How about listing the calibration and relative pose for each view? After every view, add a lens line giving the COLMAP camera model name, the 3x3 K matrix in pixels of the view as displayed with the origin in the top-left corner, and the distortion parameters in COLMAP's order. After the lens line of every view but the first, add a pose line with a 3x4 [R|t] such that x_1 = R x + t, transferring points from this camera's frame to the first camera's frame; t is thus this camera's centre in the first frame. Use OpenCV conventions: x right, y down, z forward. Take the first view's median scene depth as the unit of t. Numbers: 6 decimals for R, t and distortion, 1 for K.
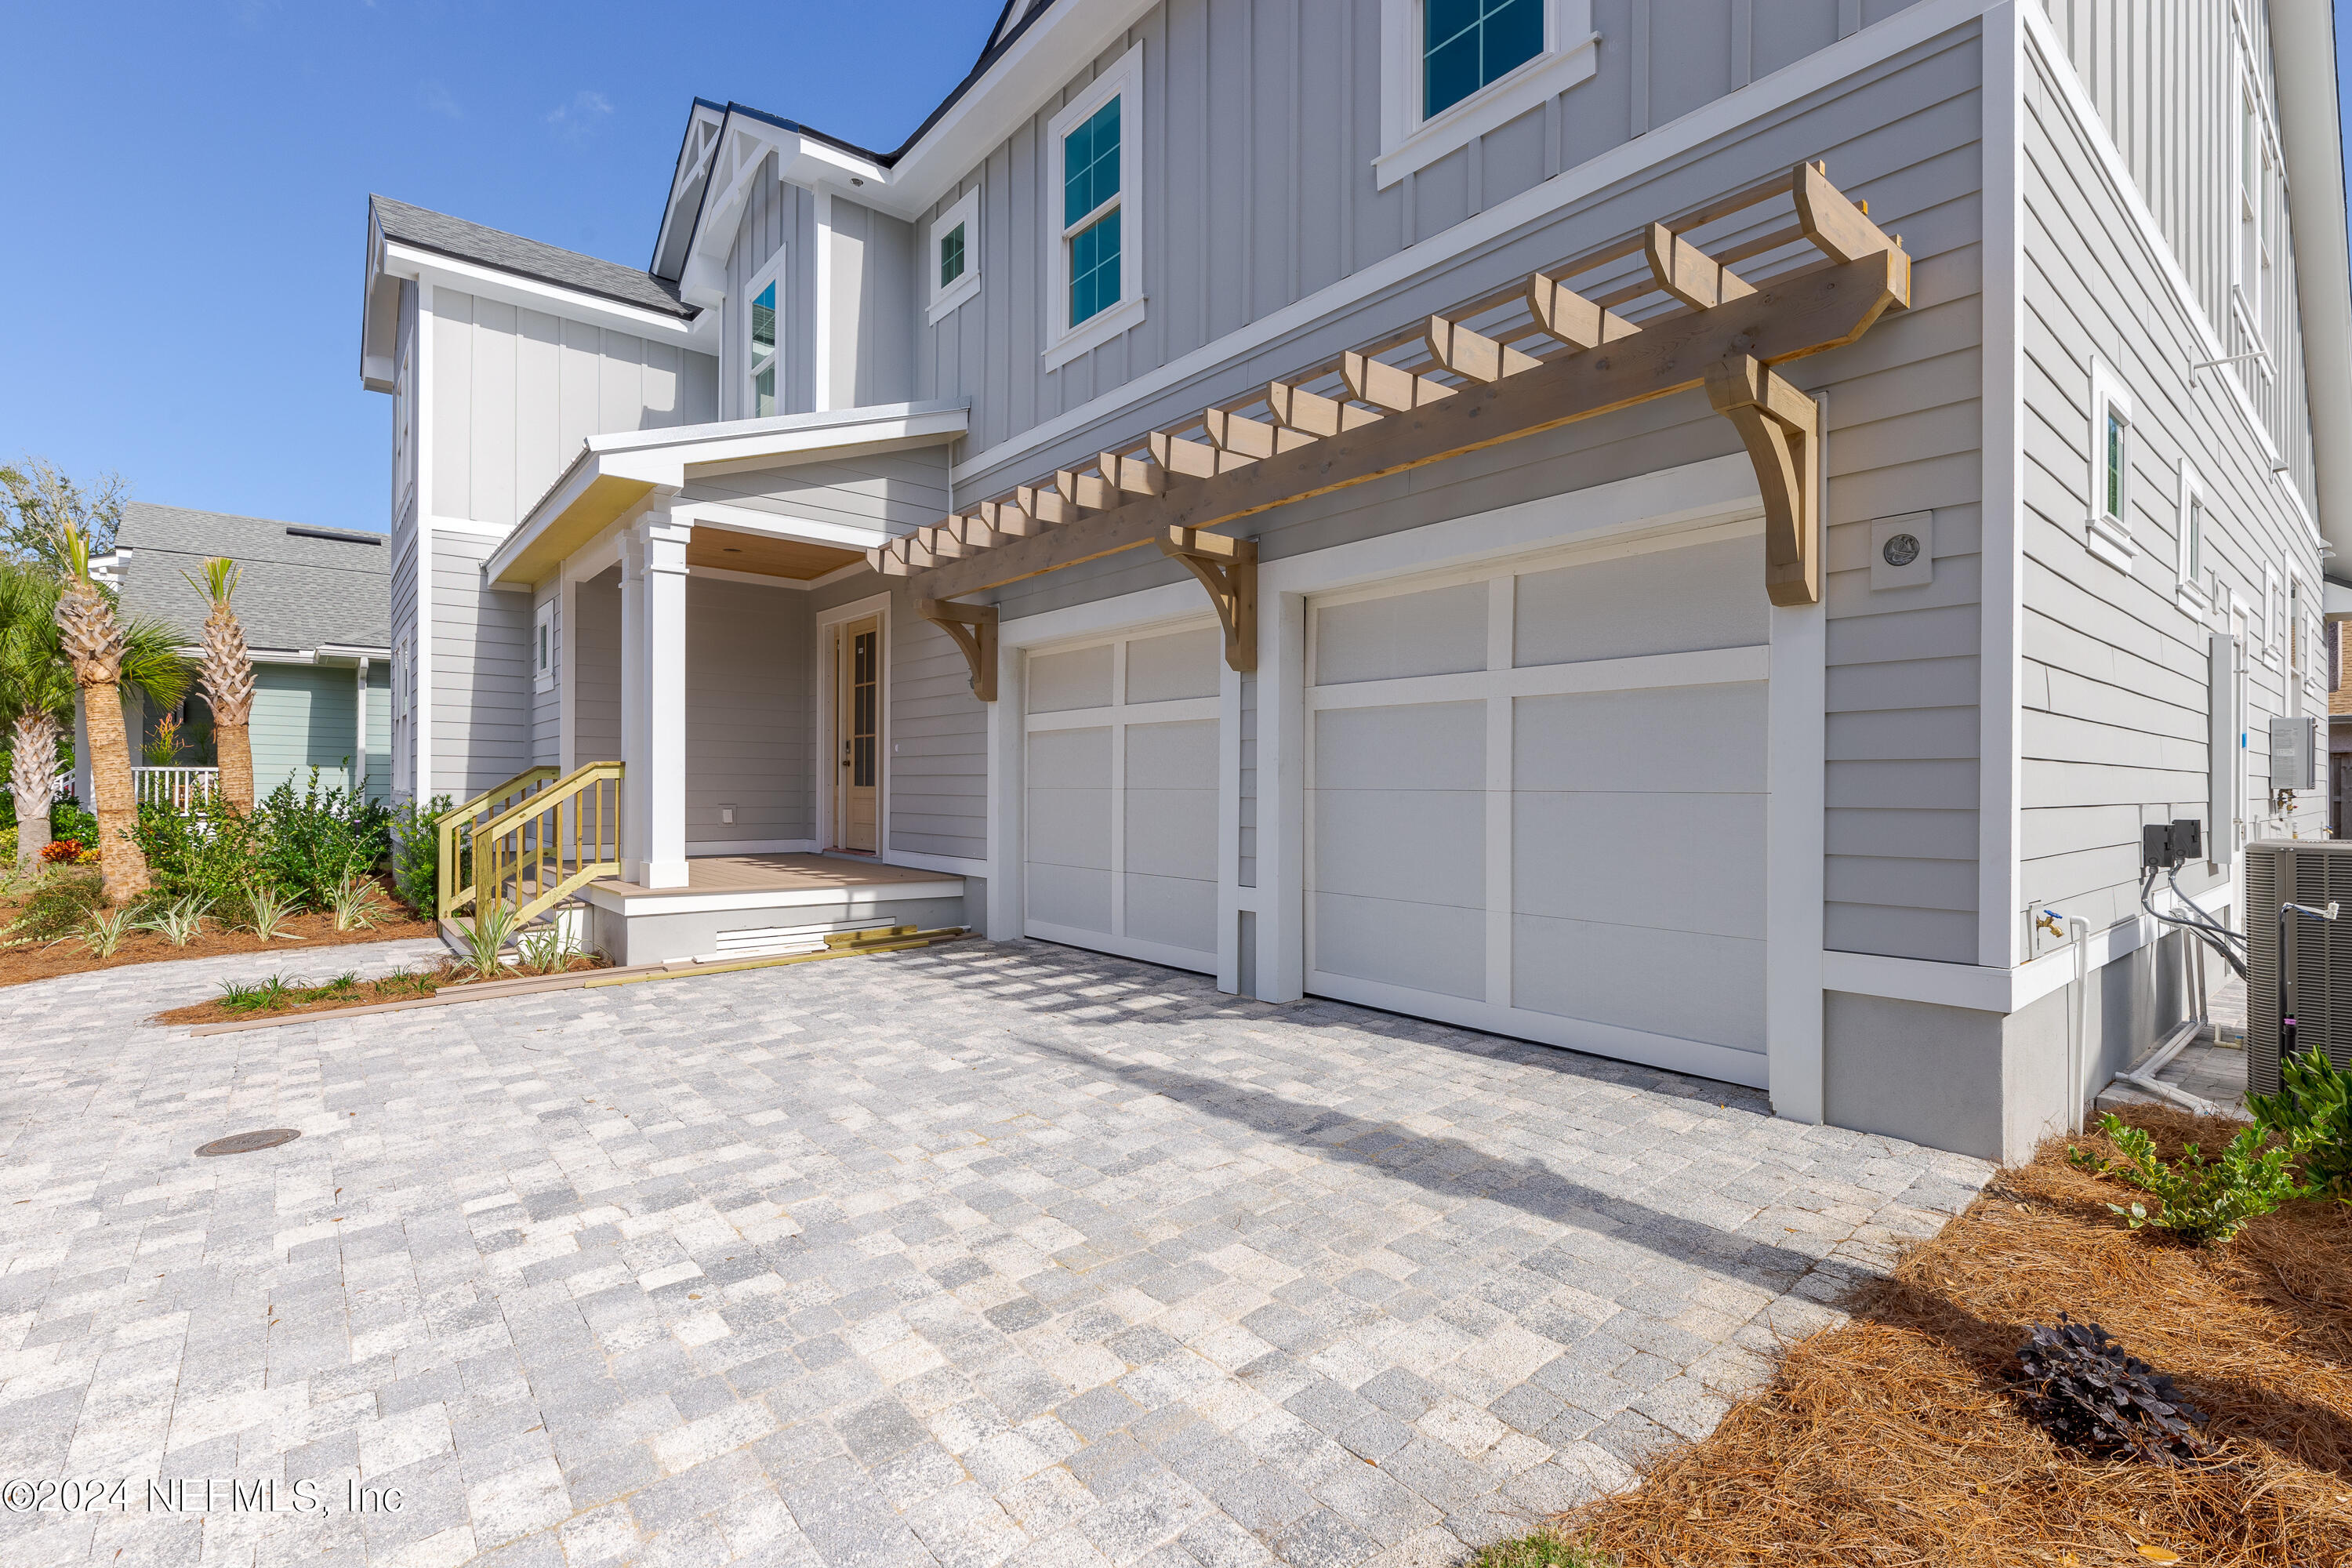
lens RADIAL K [[1058.1, 0, 1178.4], [0, 1058.1, 784.0], [0, 0, 1]] dist [0.000299, -0.000020]
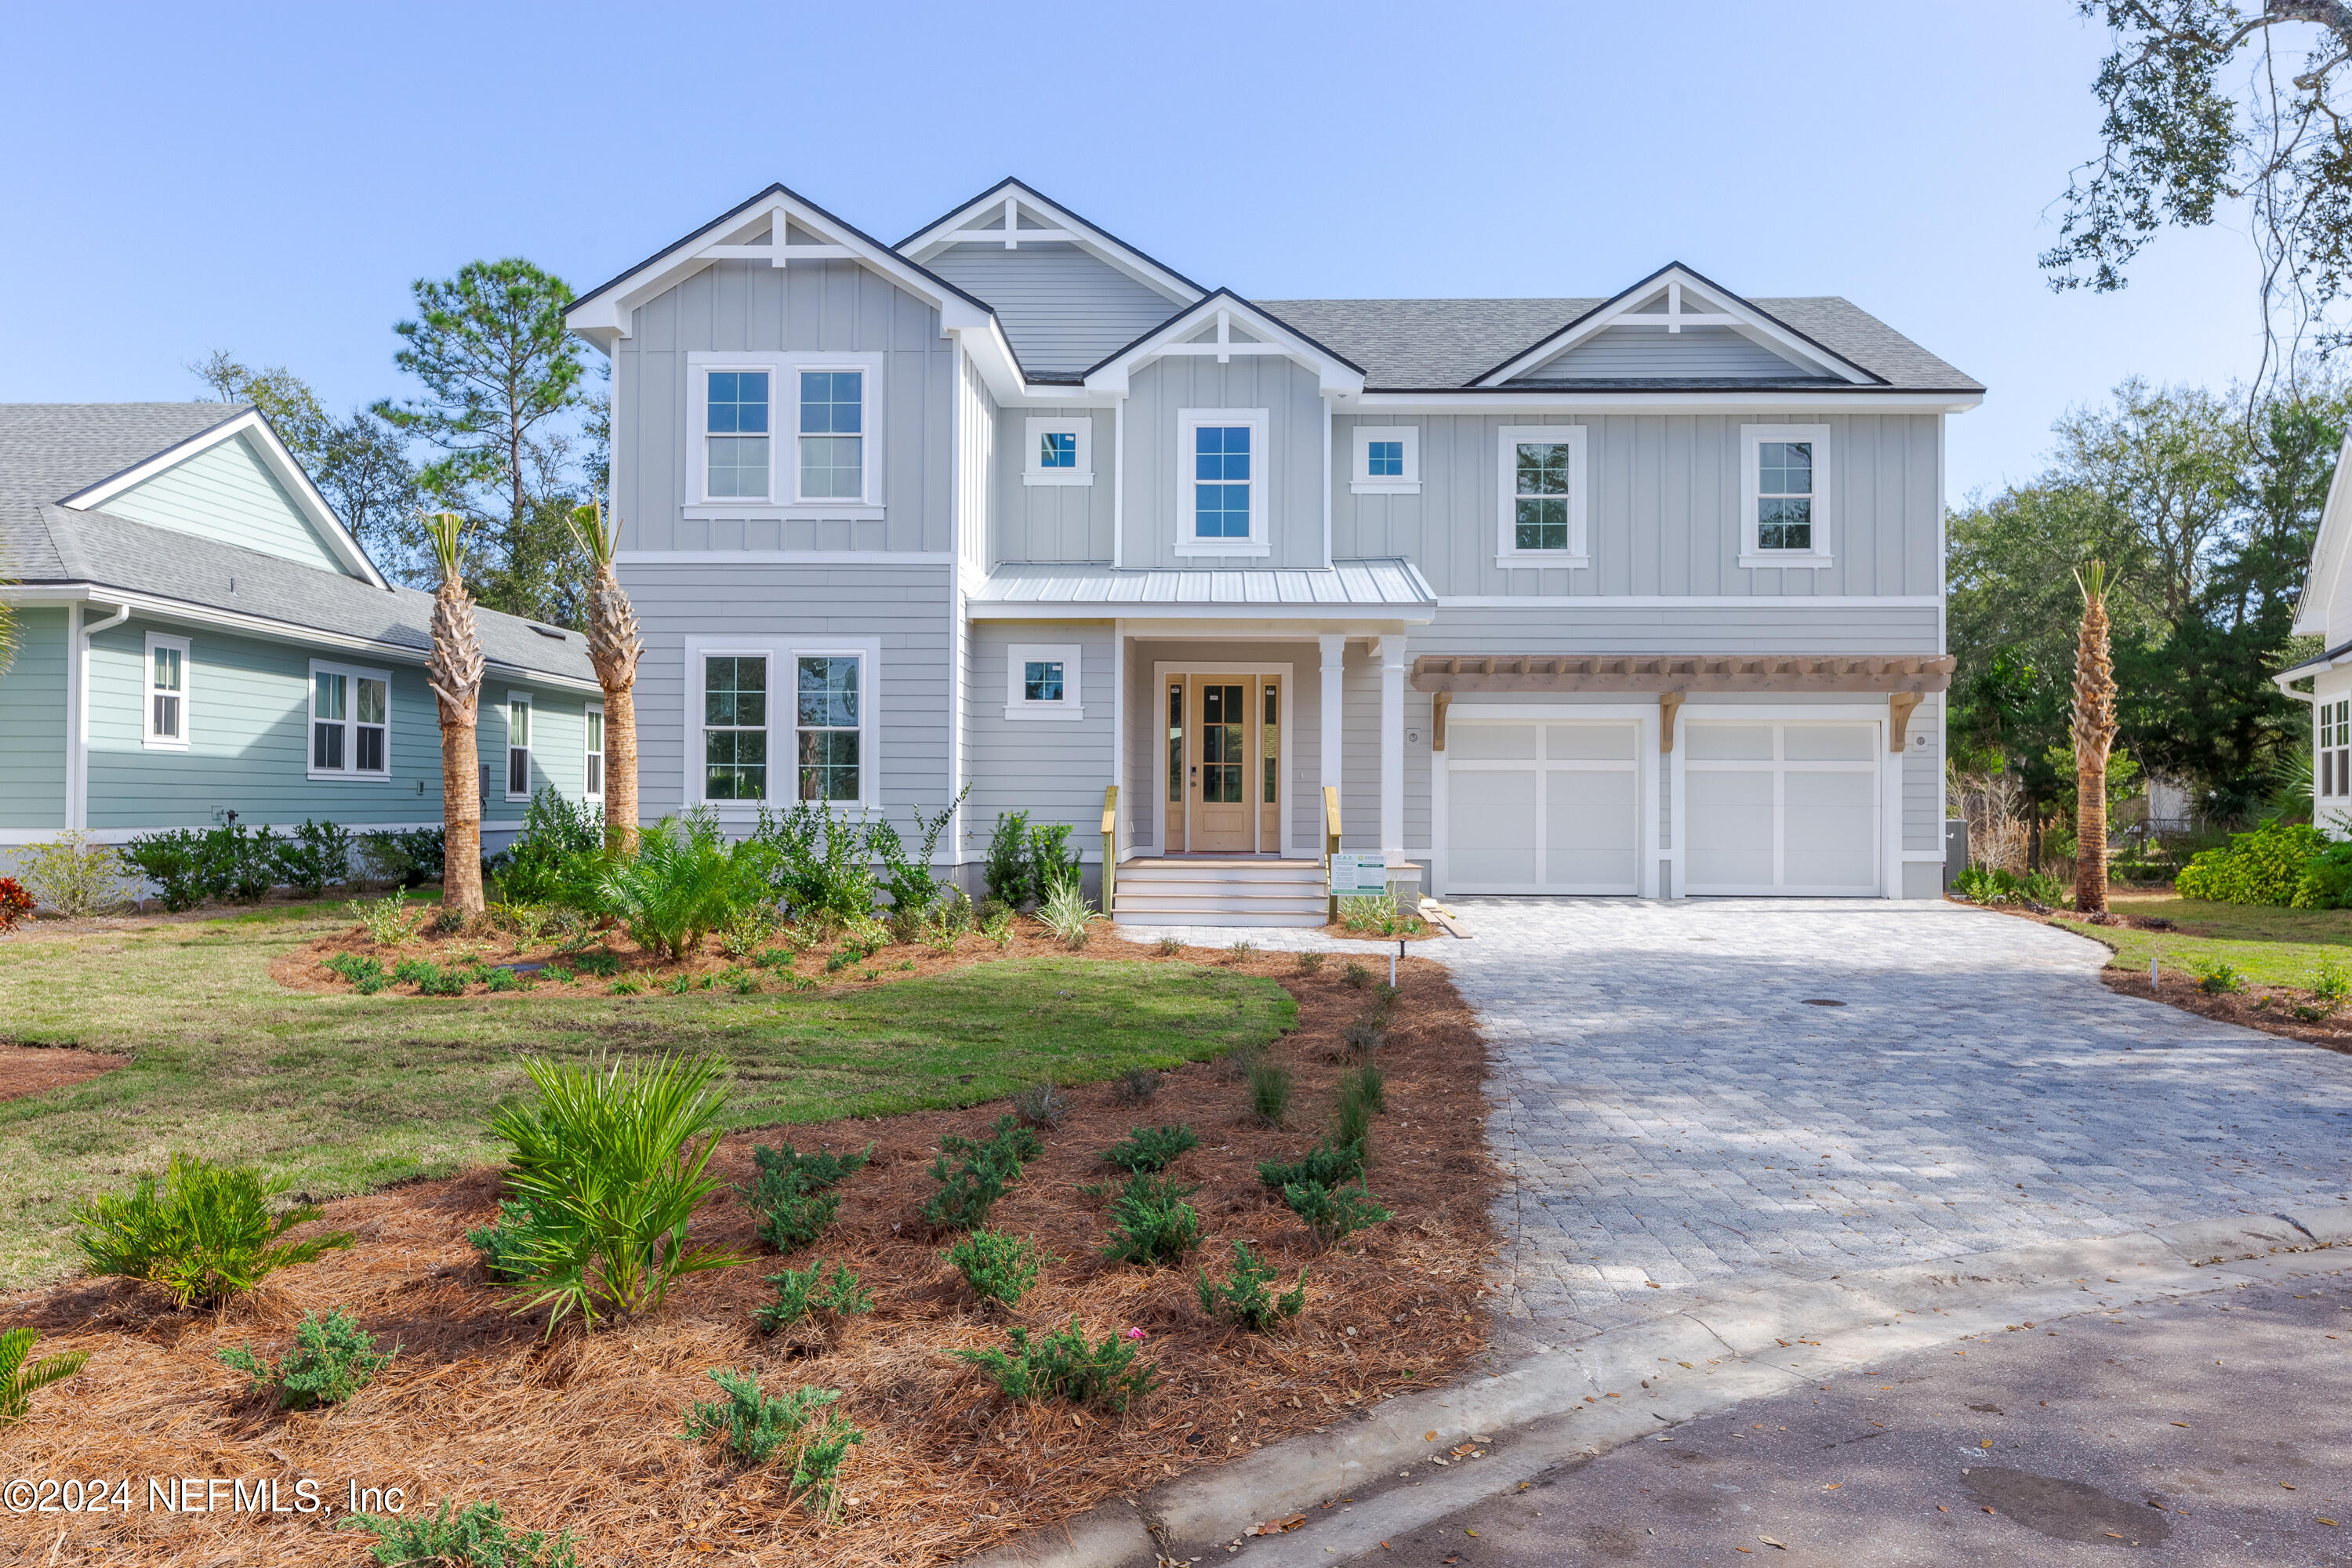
lens RADIAL K [[1559.7, 0, 1191.0], [0, 1559.7, 780.3], [0, 0, 1]] dist [0.006486, -0.008210]
pose [[0.660512, 0.009915, 0.750750, -2.463466], [-0.003922, 0.999945, -0.009755, -0.009074], [-0.750805, 0.003499, 0.660514, -0.335867]]
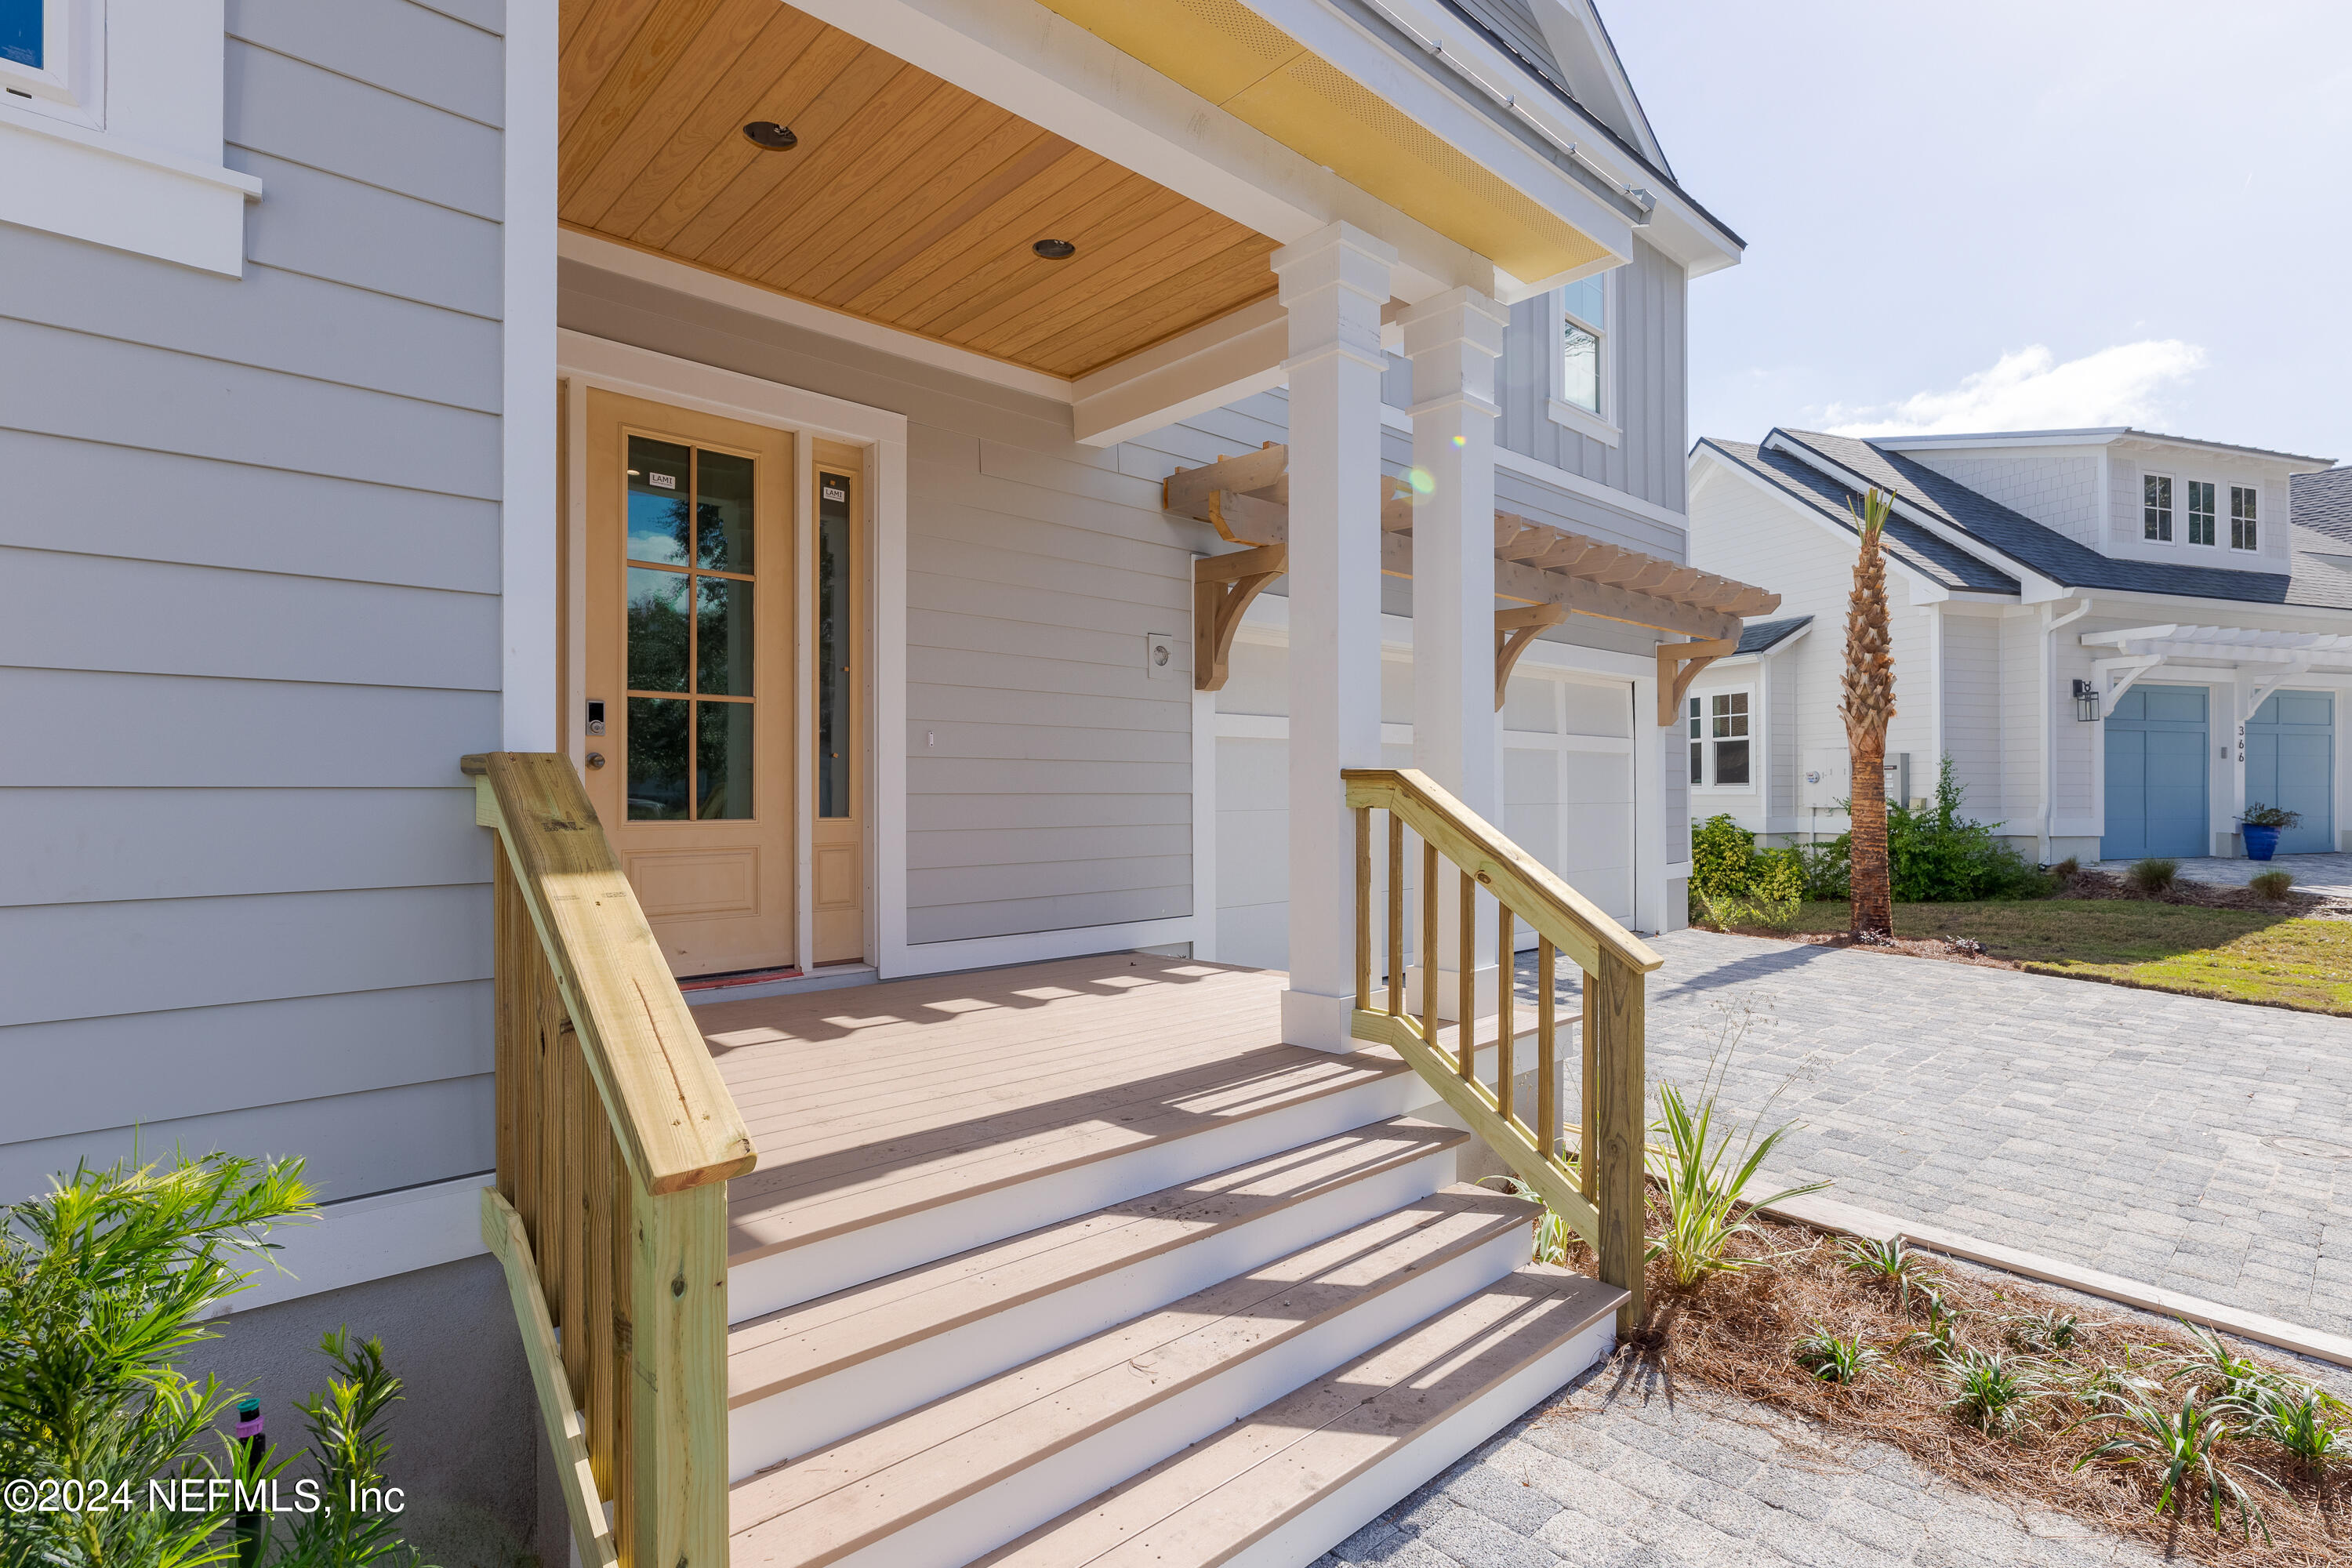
lens RADIAL K [[1141.9, 0, 1157.5], [0, 1141.9, 777.0], [0, 0, 1]] dist [0.000848, -0.000401]
pose [[-0.041524, 0.007174, 0.999112, -1.037921], [-0.000480, 0.999974, -0.007200, -0.015980], [-0.999137, -0.000779, -0.041519, 1.170217]]
